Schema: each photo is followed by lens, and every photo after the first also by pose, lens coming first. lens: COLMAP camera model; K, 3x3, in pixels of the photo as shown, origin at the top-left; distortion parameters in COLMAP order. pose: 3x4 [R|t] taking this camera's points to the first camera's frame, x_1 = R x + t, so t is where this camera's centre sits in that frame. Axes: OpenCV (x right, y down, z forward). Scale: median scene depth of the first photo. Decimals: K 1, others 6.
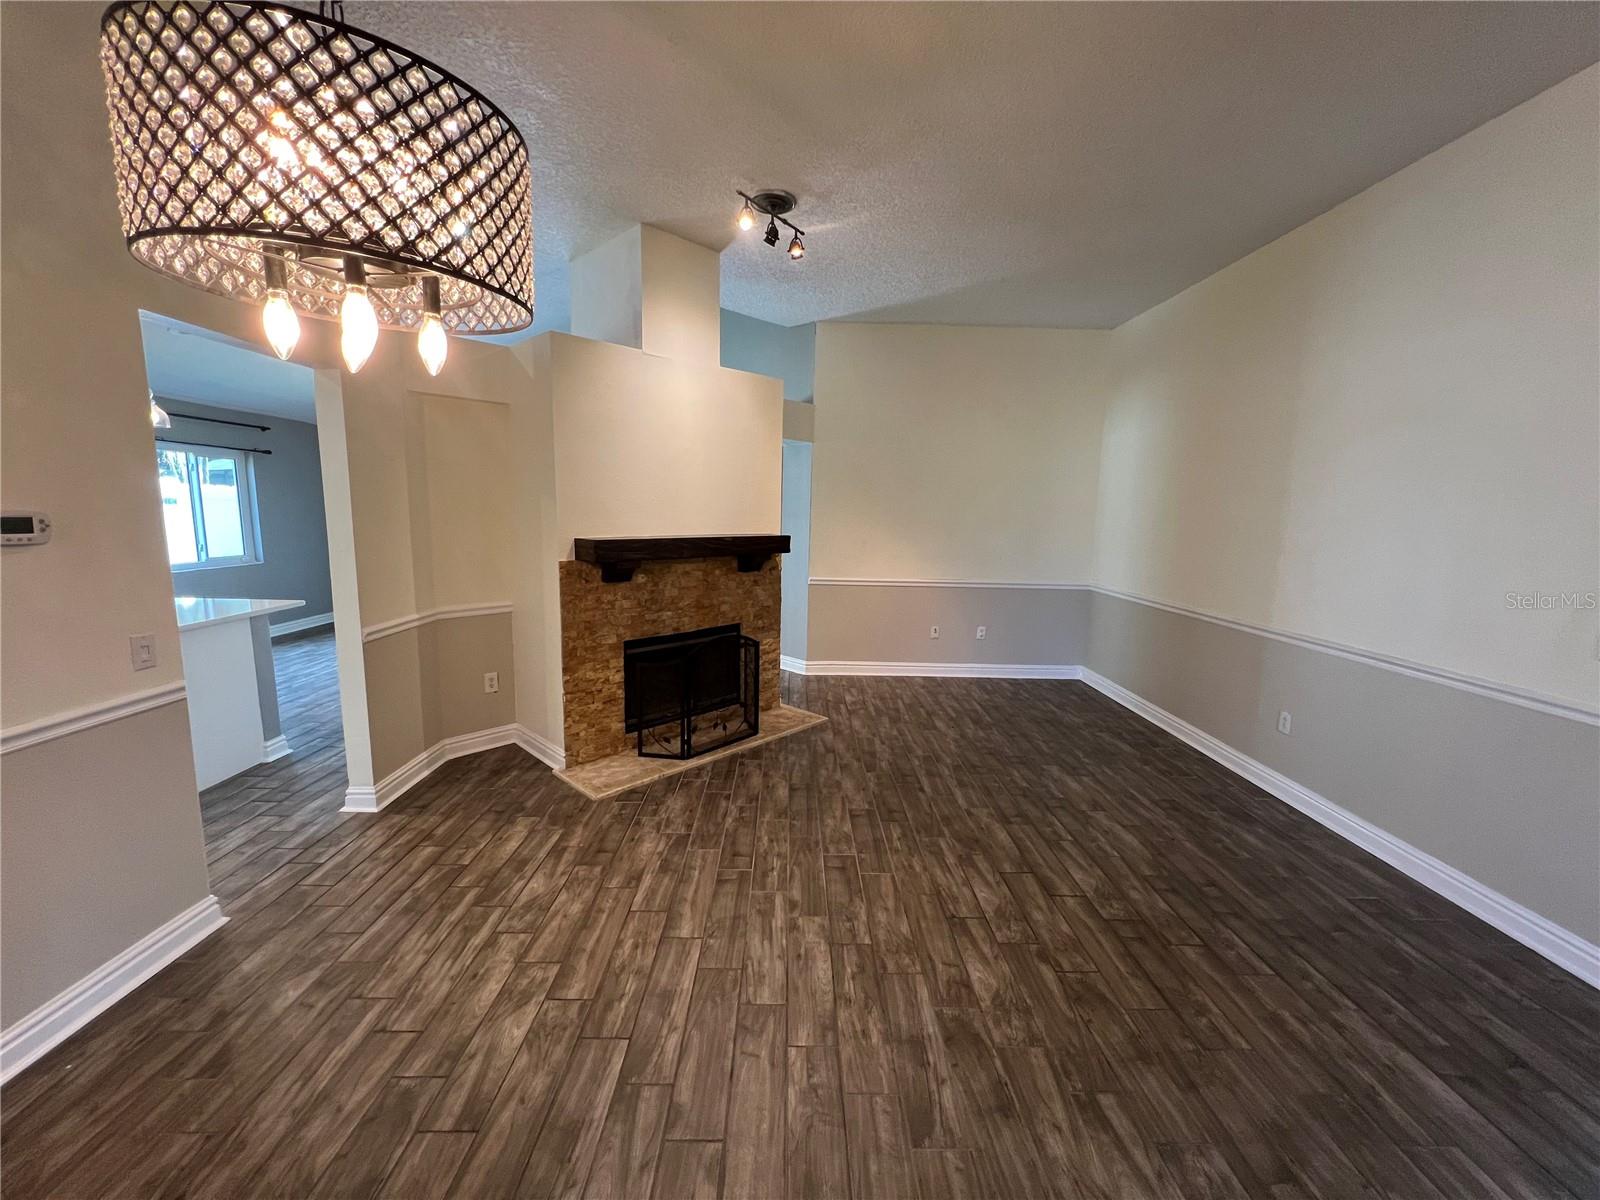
lens RADIAL K [[639.4, 0, 801.0], [0, 639.4, 602.1], [0, 0, 1]] dist [0.000594, 0.000081]
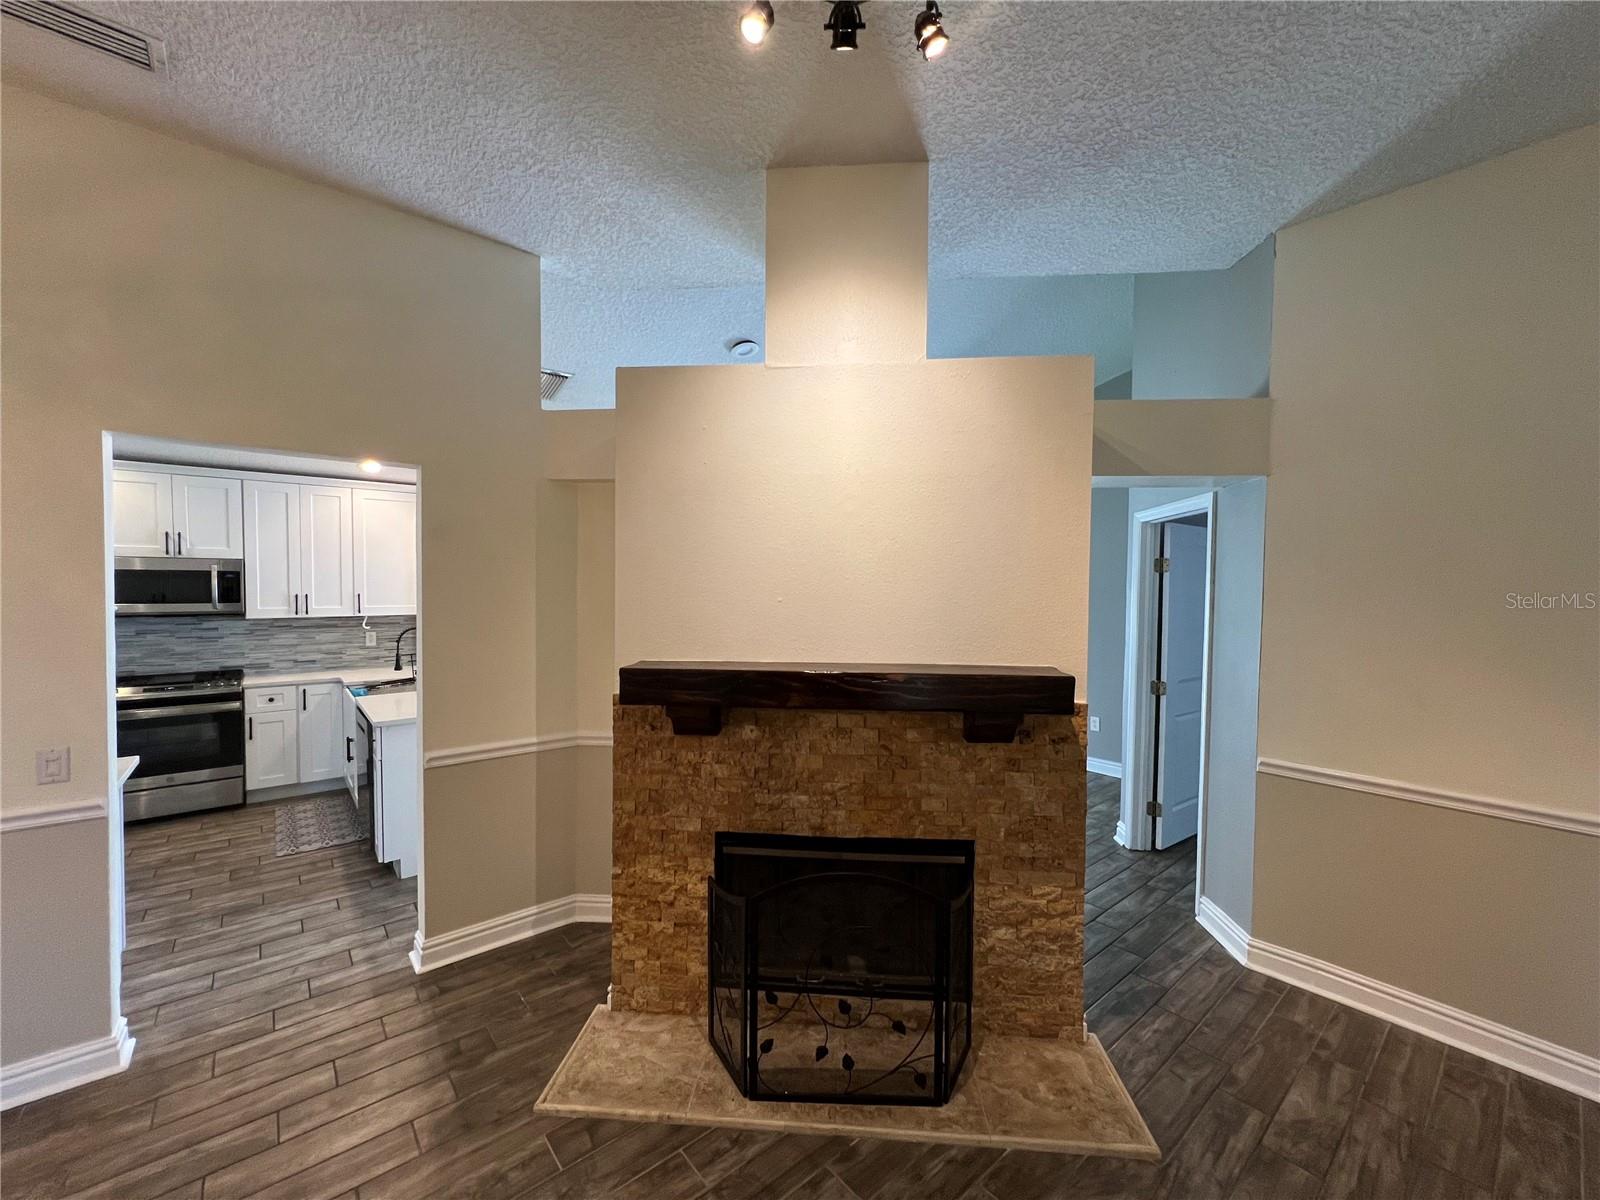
lens RADIAL K [[639.4, 0, 797.3], [0, 639.4, 604.7], [0, 0, 1]] dist [0.000594, 0.000081]
pose [[0.631822, 0.005306, -0.775095, 0.245021], [-0.108869, 0.990671, -0.081963, -0.111652], [0.767429, 0.136170, 0.626506, 0.645389]]
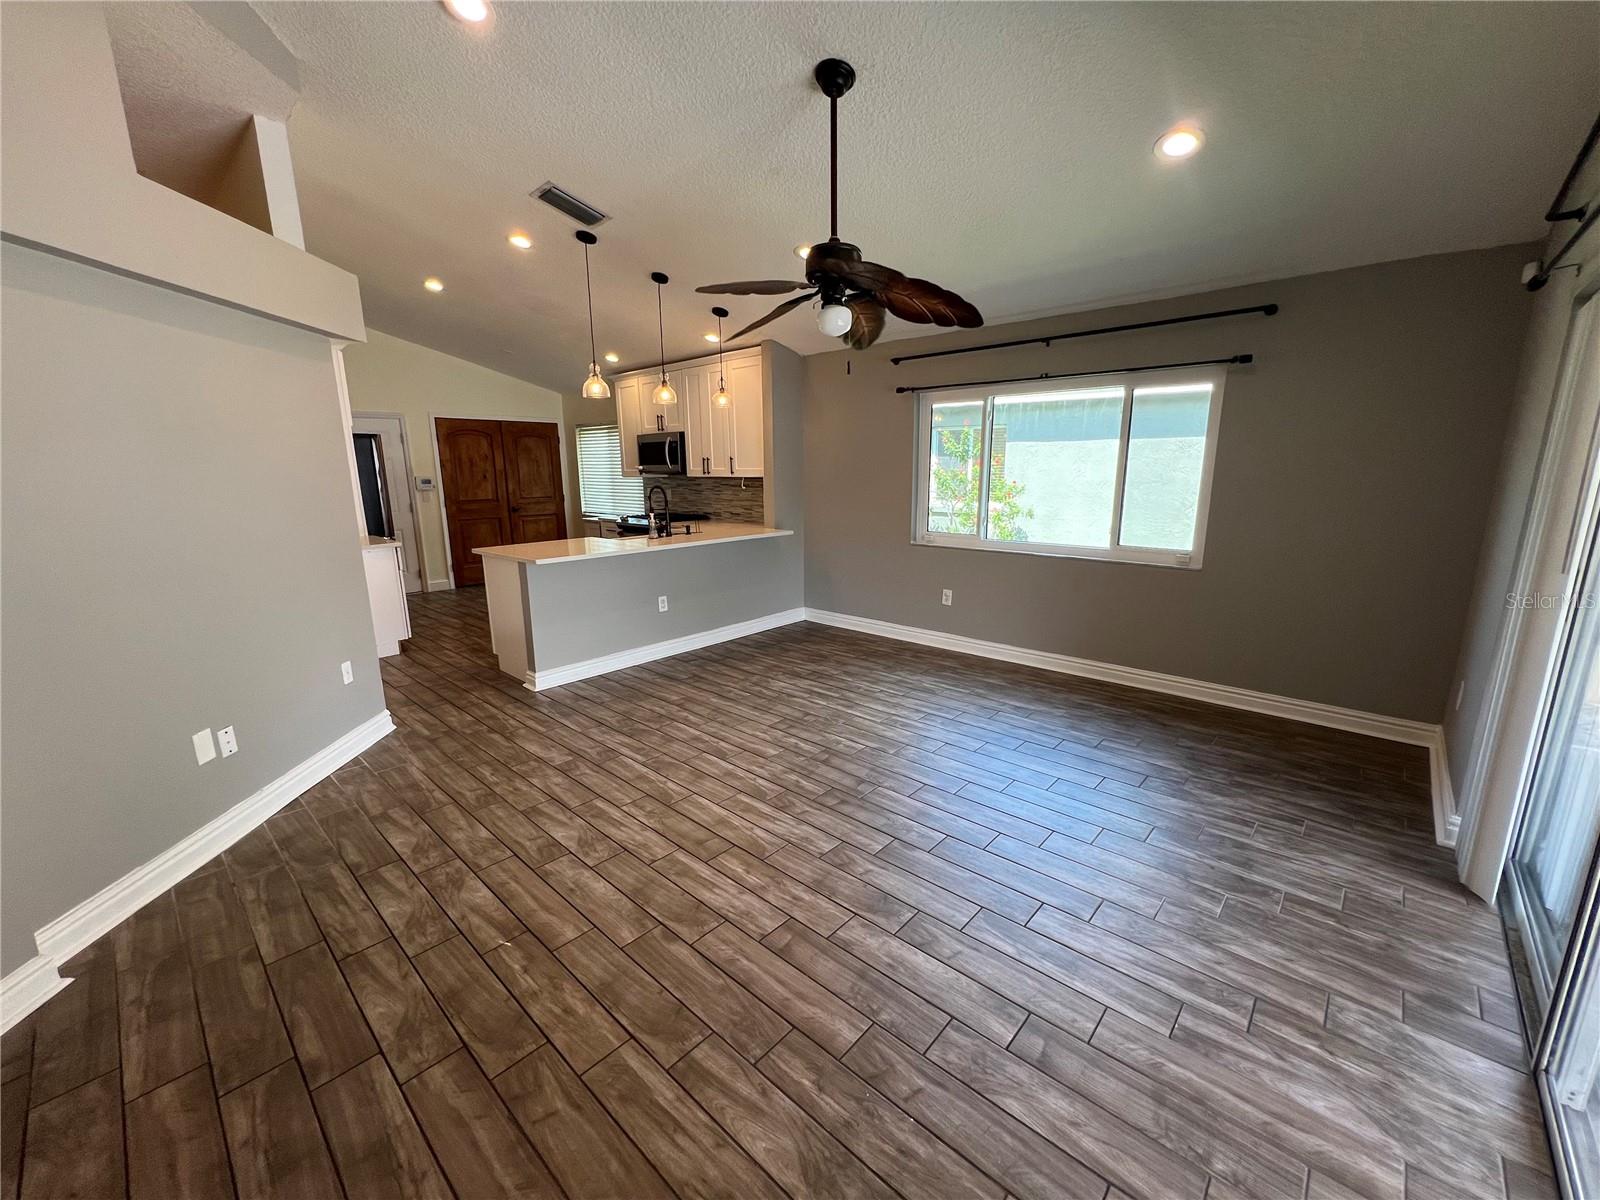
lens RADIAL K [[644.8, 0, 800.2], [0, 644.8, 602.4], [0, 0, 1]] dist [-0.000172, -0.000011]
pose [[-0.685297, 0.139594, -0.714760, -0.036128], [-0.112293, 0.949466, 0.293097, -0.195036], [0.719554, 0.281121, -0.634991, 1.285225]]
